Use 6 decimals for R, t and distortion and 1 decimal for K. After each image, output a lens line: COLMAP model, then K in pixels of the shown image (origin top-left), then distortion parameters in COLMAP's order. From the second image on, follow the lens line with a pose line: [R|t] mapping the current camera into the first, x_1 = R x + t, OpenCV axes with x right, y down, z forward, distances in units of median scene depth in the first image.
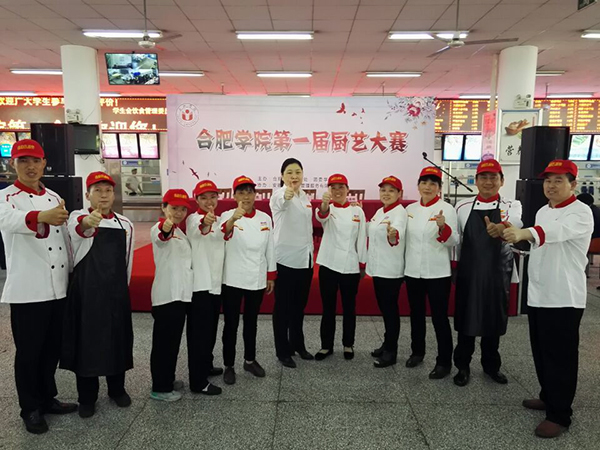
lens RADIAL K [[434.4, 0, 300.0], [0, 434.4, 225.0], [0, 0, 1]] dist [0.006662, 0.001711]
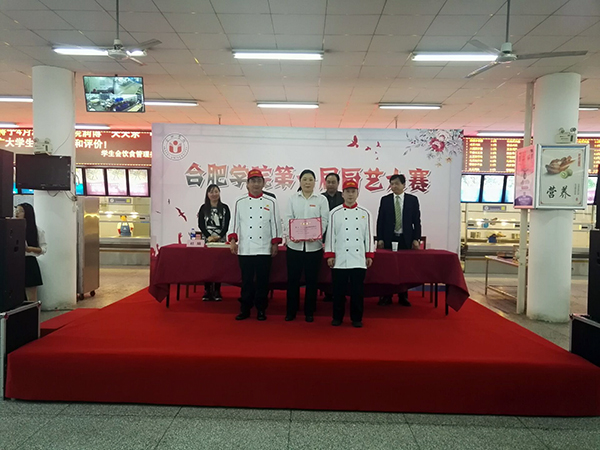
lens RADIAL K [[434.4, 0, 300.0], [0, 434.4, 225.0], [0, 0, 1]] dist [0.006662, 0.001711]
pose [[0.999920, 0.012686, -0.000093, -0.009120], [-0.012642, 0.995827, -0.090386, -0.022900], [-0.001054, 0.090380, 0.995907, 0.151160]]
